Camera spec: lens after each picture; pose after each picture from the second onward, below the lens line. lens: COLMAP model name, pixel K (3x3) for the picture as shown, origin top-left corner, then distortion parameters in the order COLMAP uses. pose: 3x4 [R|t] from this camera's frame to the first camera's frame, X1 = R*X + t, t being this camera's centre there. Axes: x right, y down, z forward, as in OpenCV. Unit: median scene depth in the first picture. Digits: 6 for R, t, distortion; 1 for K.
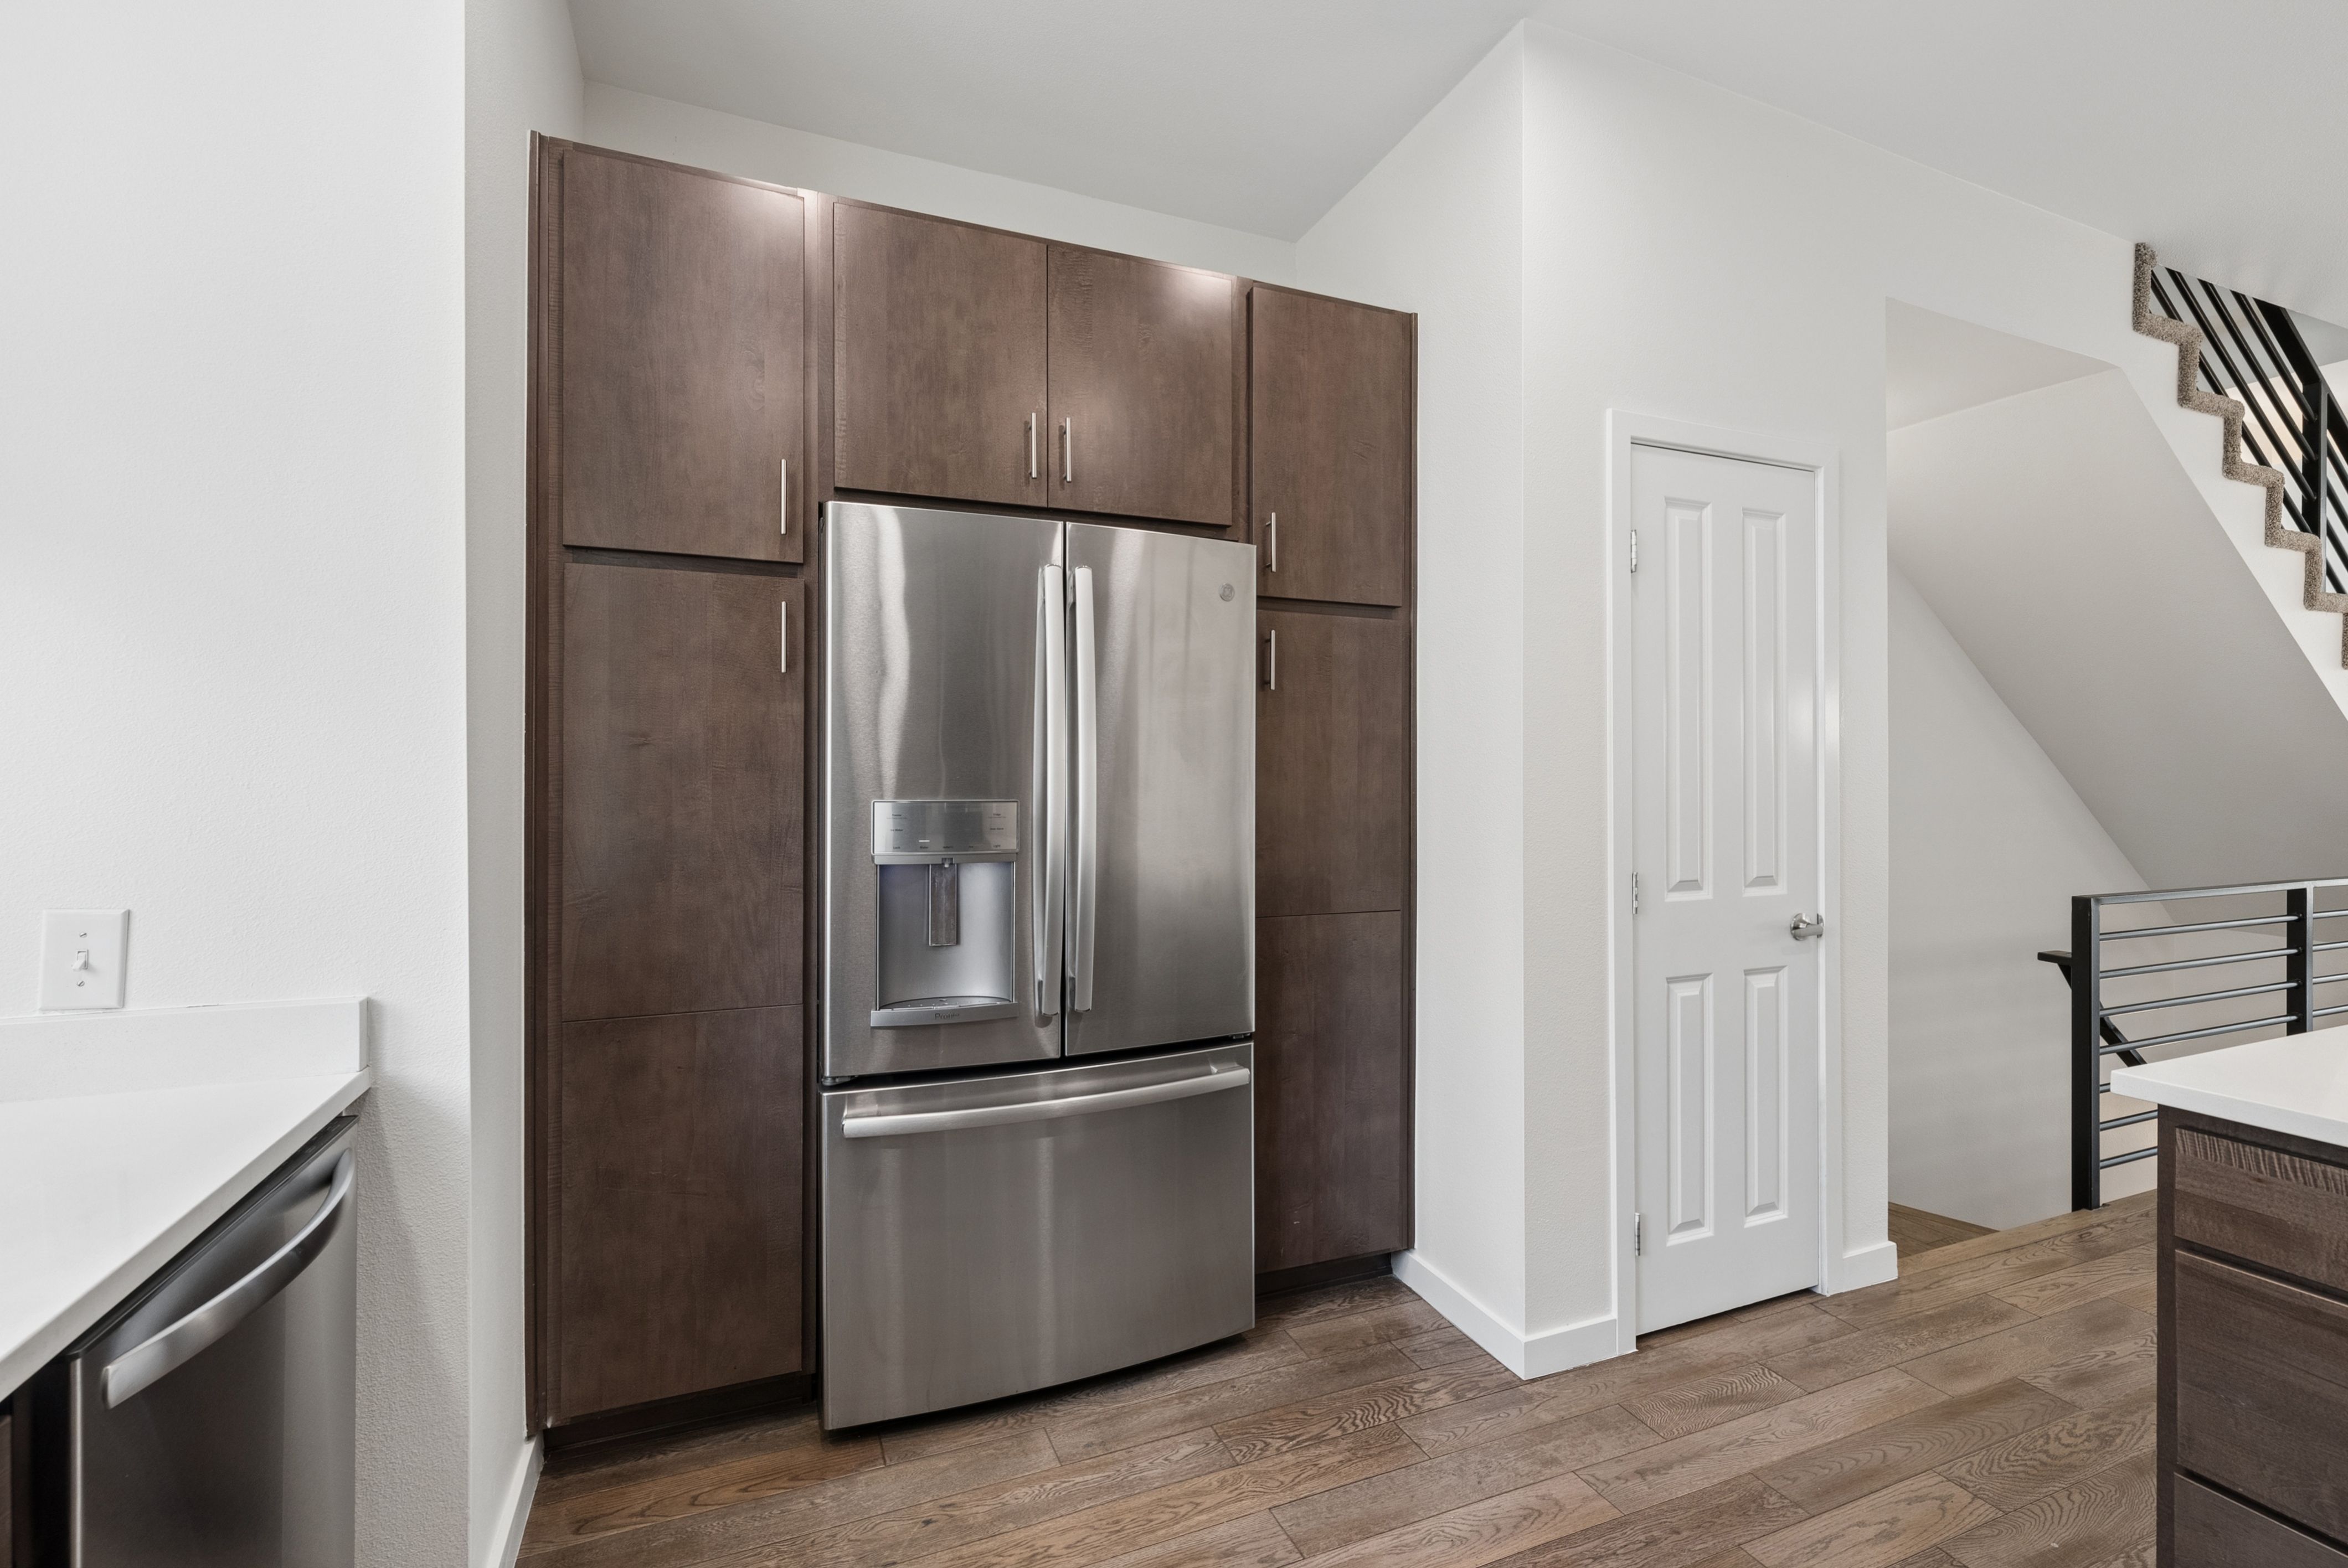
lens RADIAL K [[1038.4, 0, 1174.0], [0, 1038.4, 784.0], [0, 0, 1]] dist [0.001329, -0.000615]
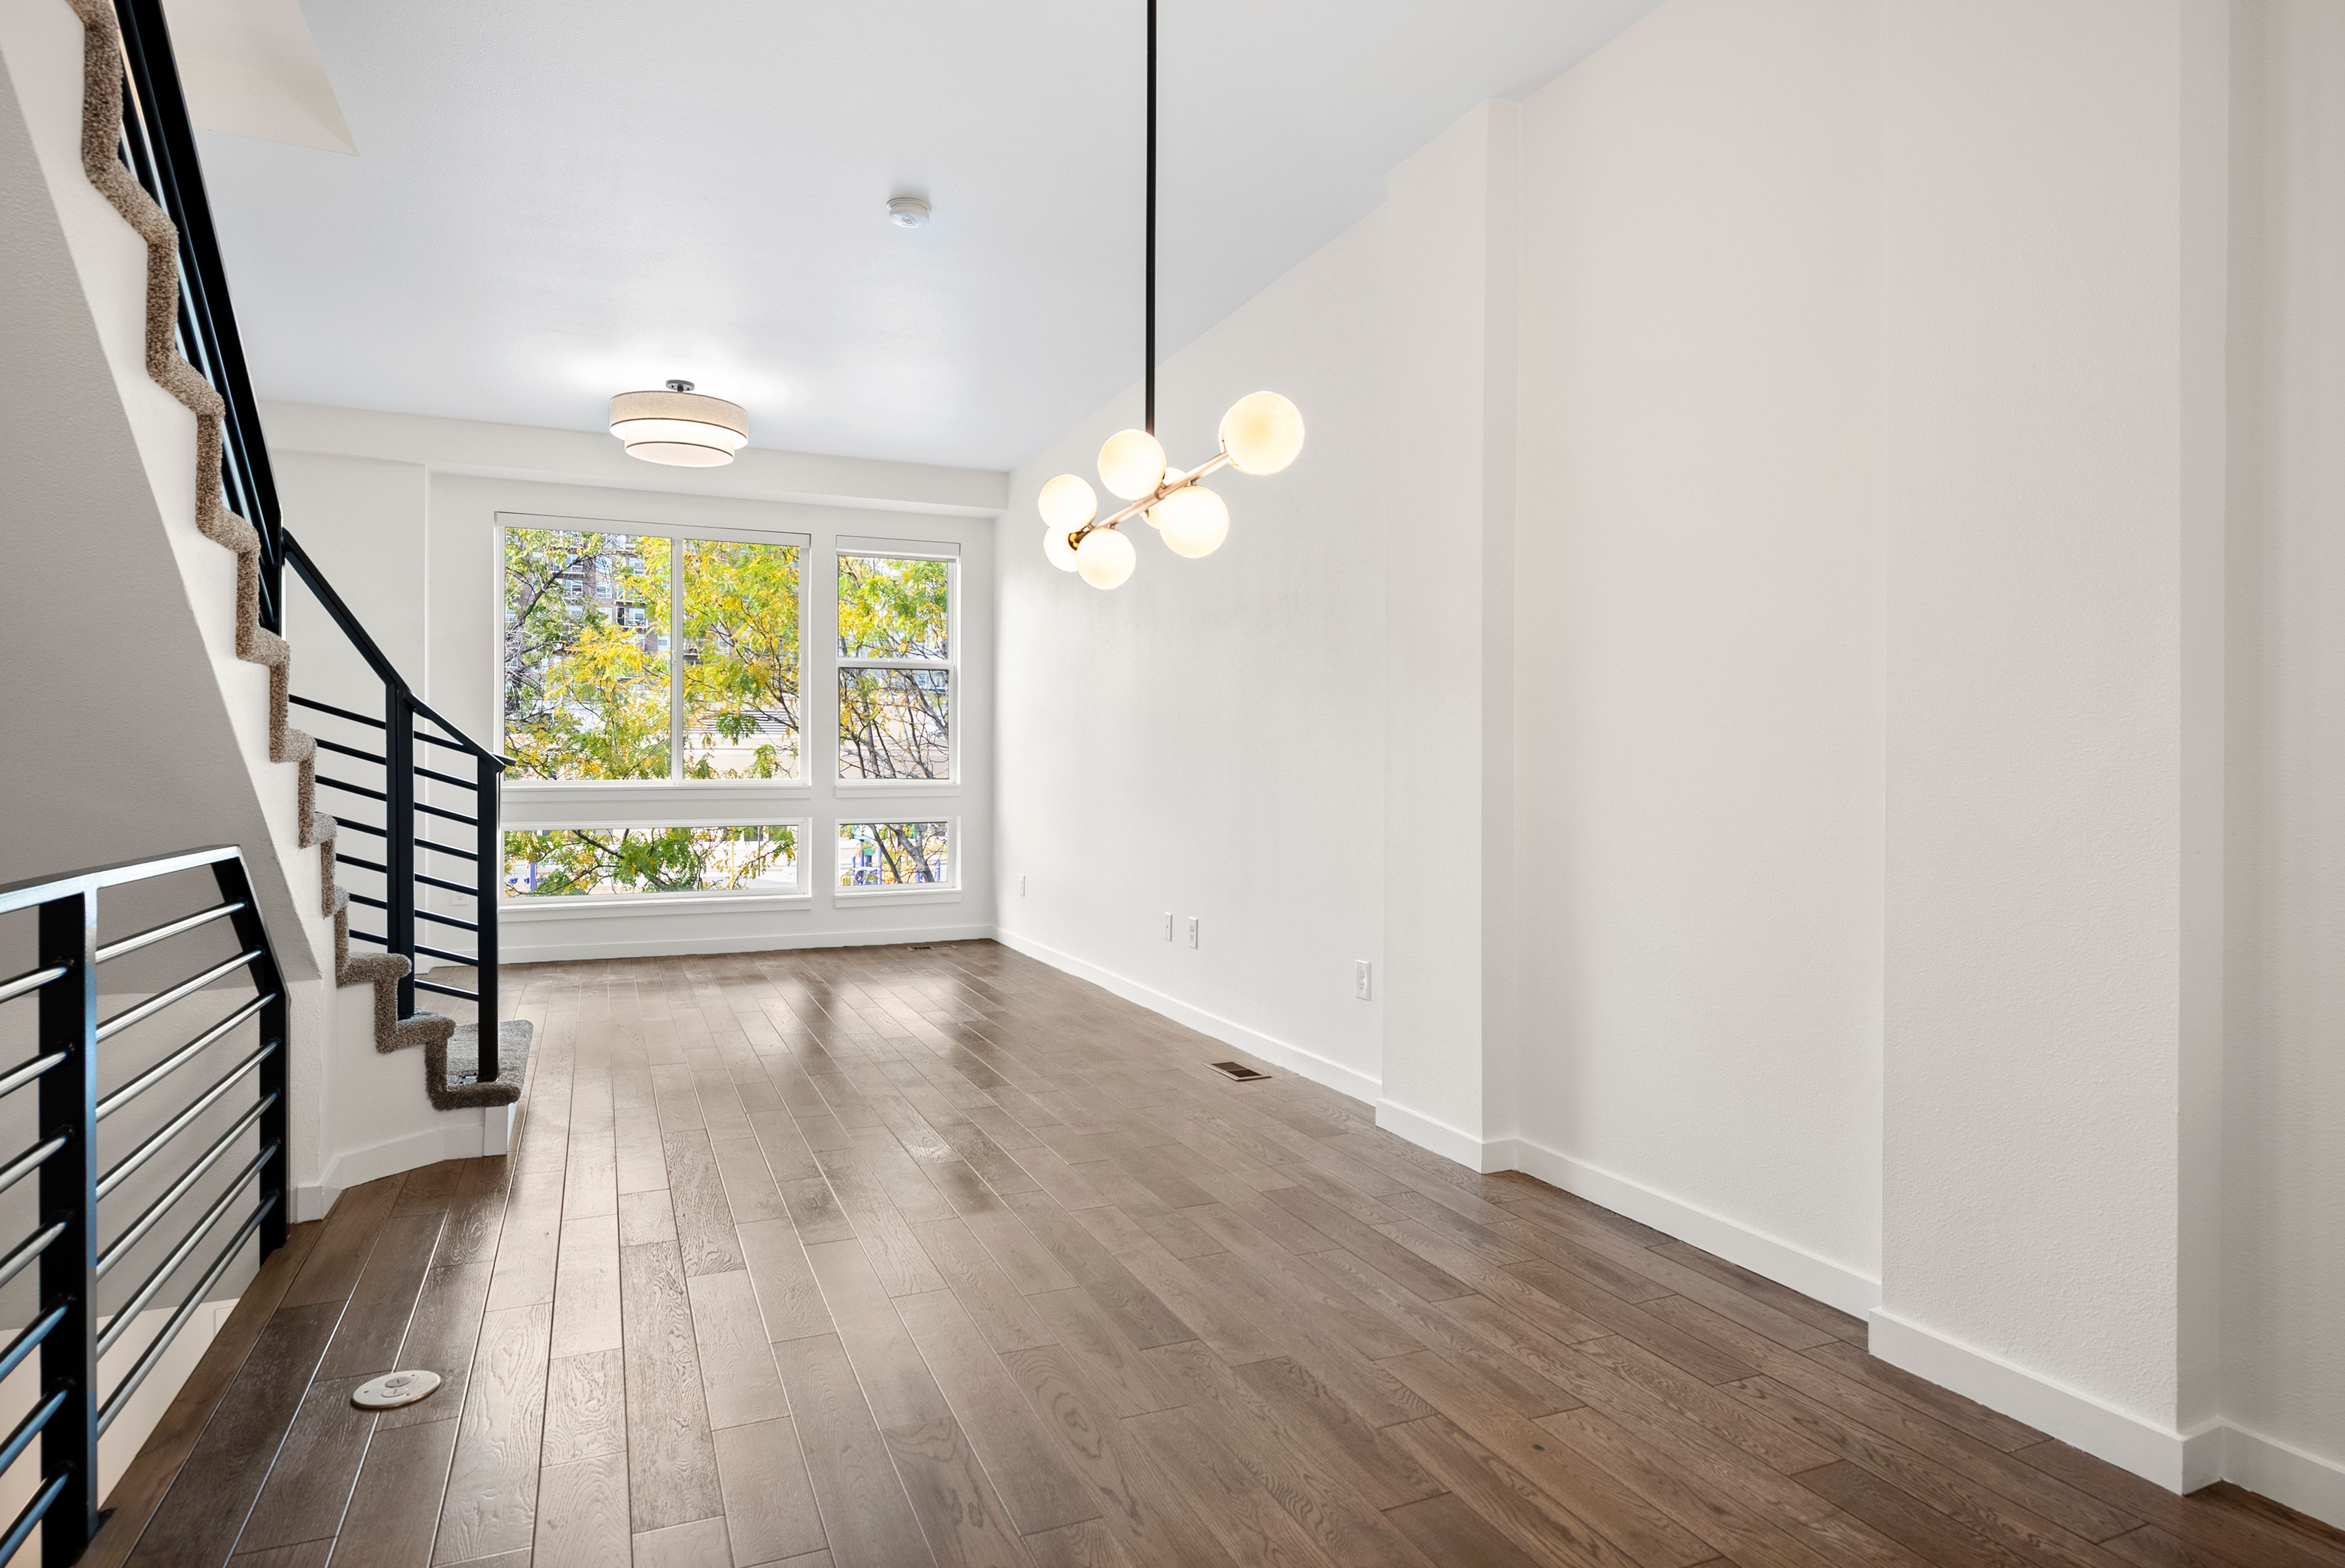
lens RADIAL K [[1313.7, 0, 1186.9], [0, 1313.7, 762.4], [0, 0, 1]] dist [0.002407, 0.001580]
pose [[-0.029322, 0.006793, 0.999547, 0.886250], [0.004659, 0.999967, -0.006660, 0.085736], [-0.999559, 0.004462, -0.029353, 0.914543]]
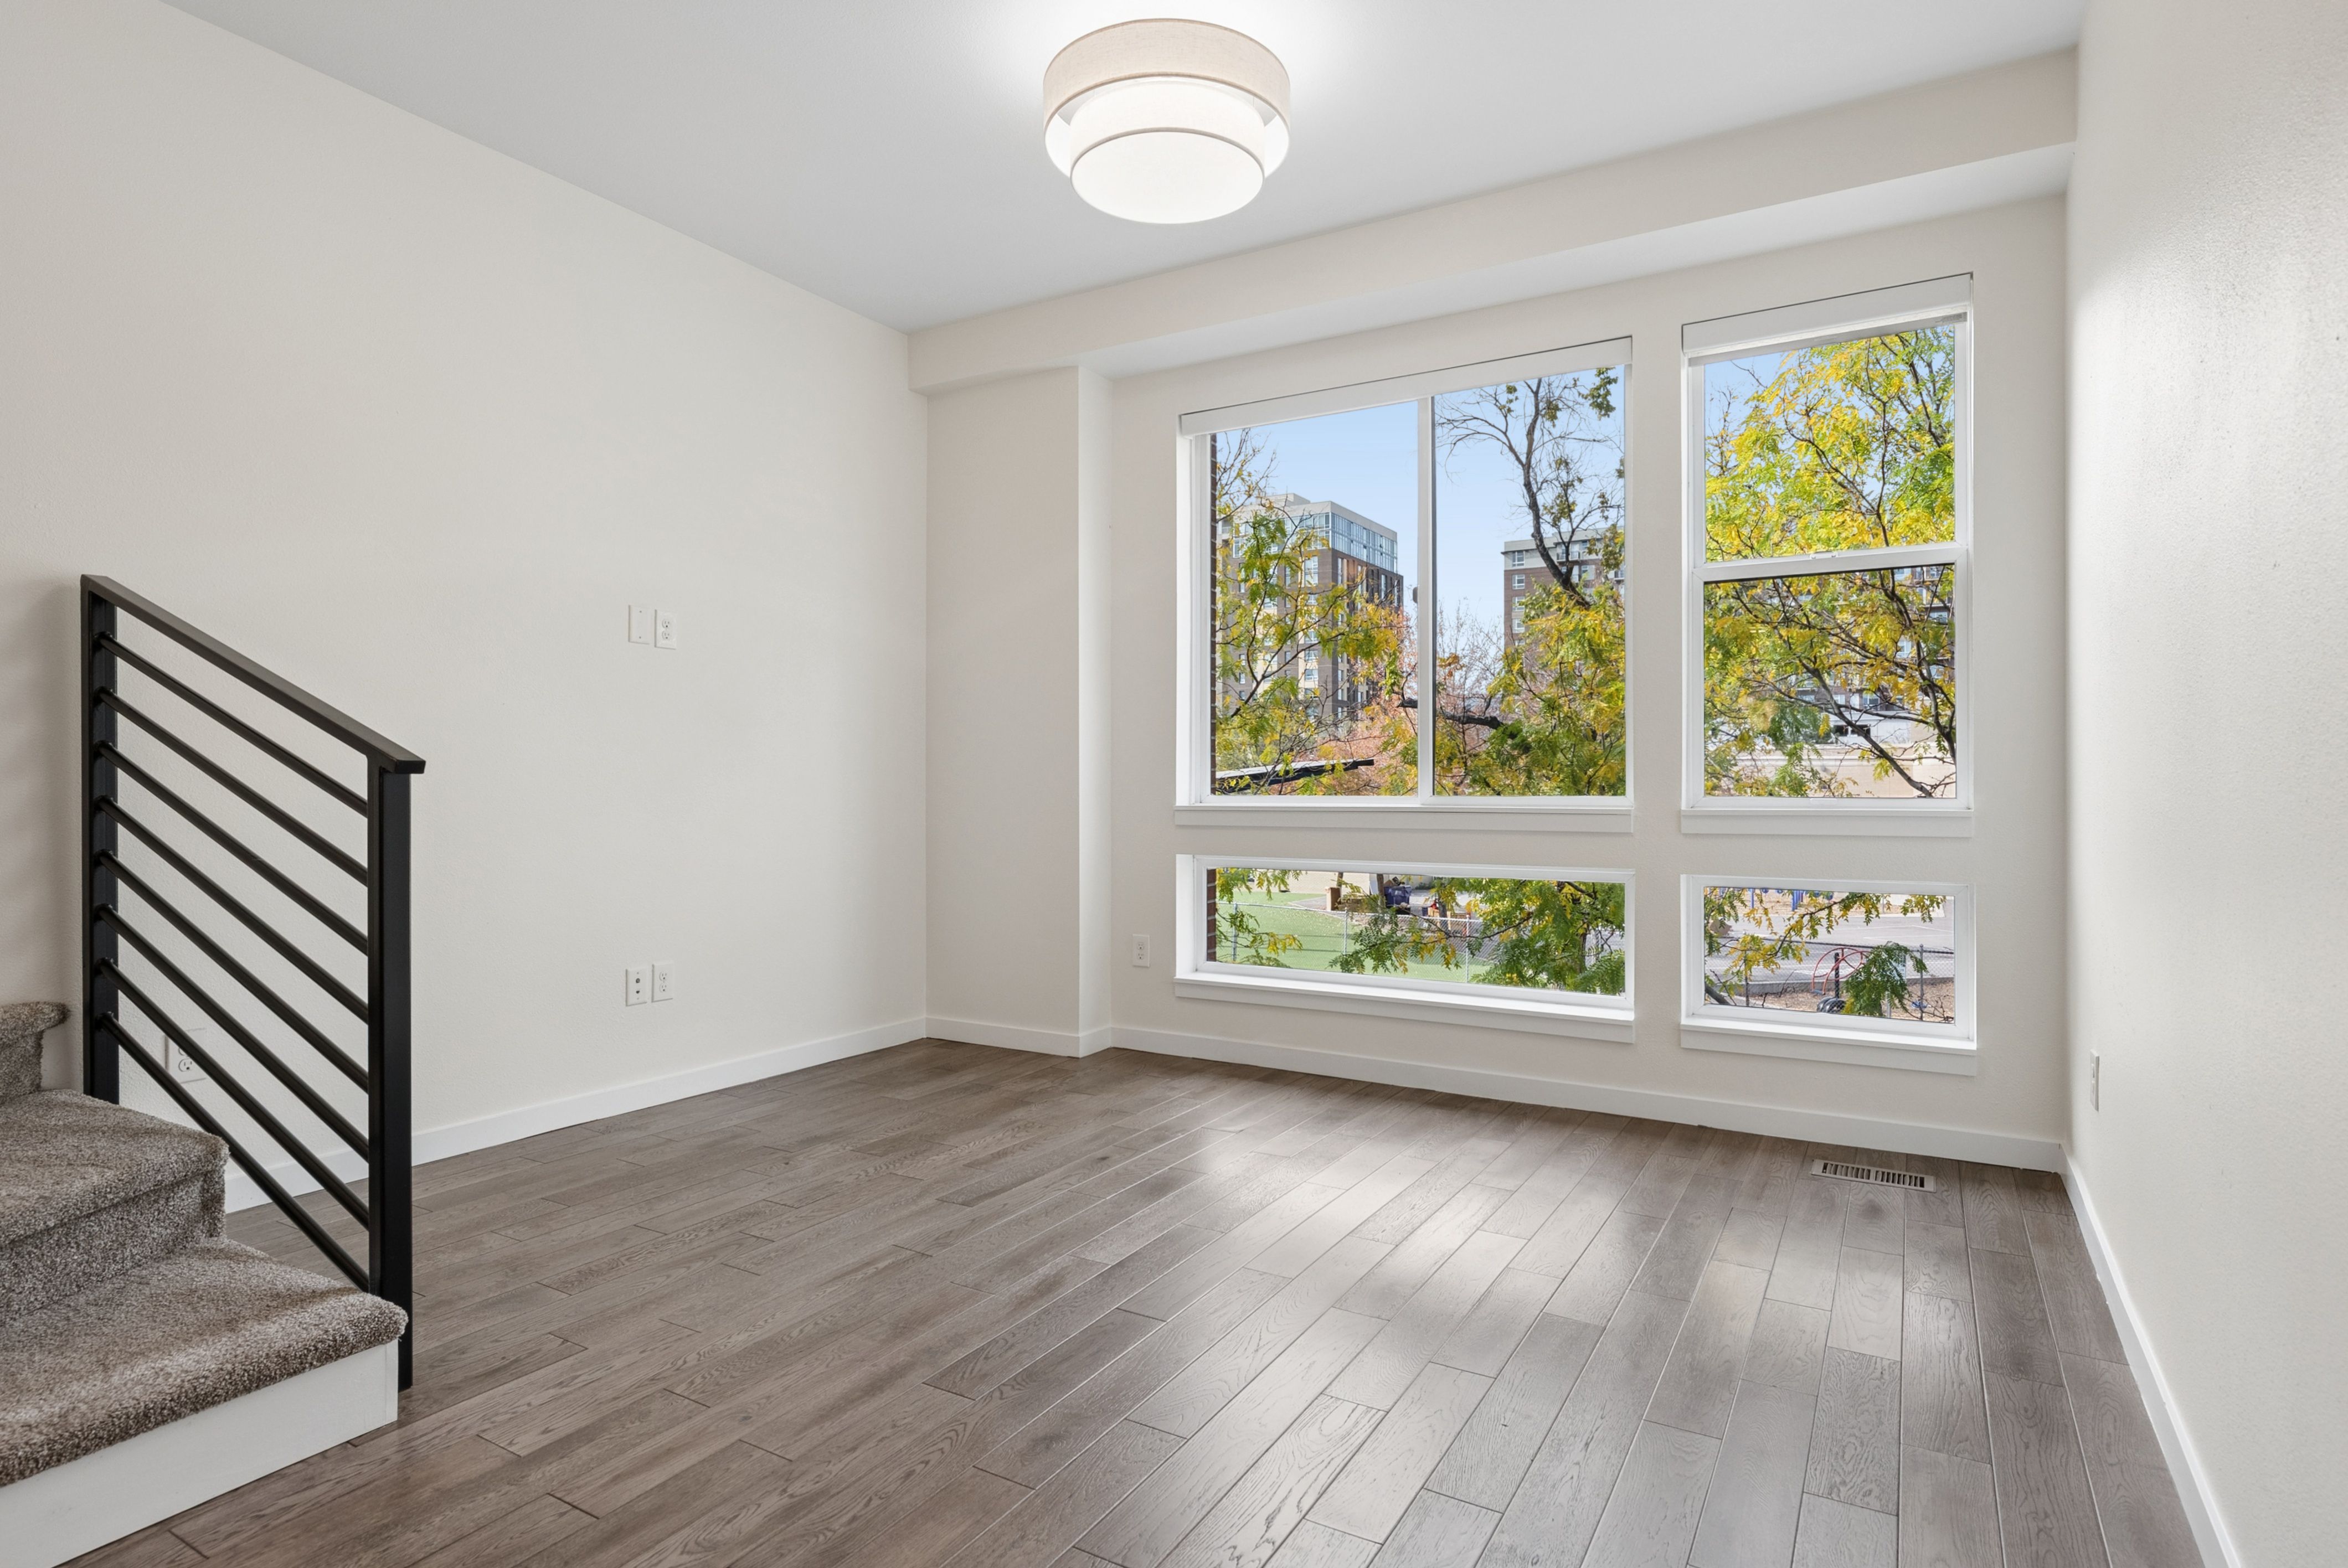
lens RADIAL K [[1237.6, 0, 1180.4], [0, 1237.6, 776.2], [0, 0, 1]] dist [0.000820, 0.000355]
pose [[0.800552, 0.002899, 0.599257, 2.826578], [0.001647, 0.999974, -0.007037, 0.083420], [-0.599262, 0.006620, 0.800526, 0.798053]]
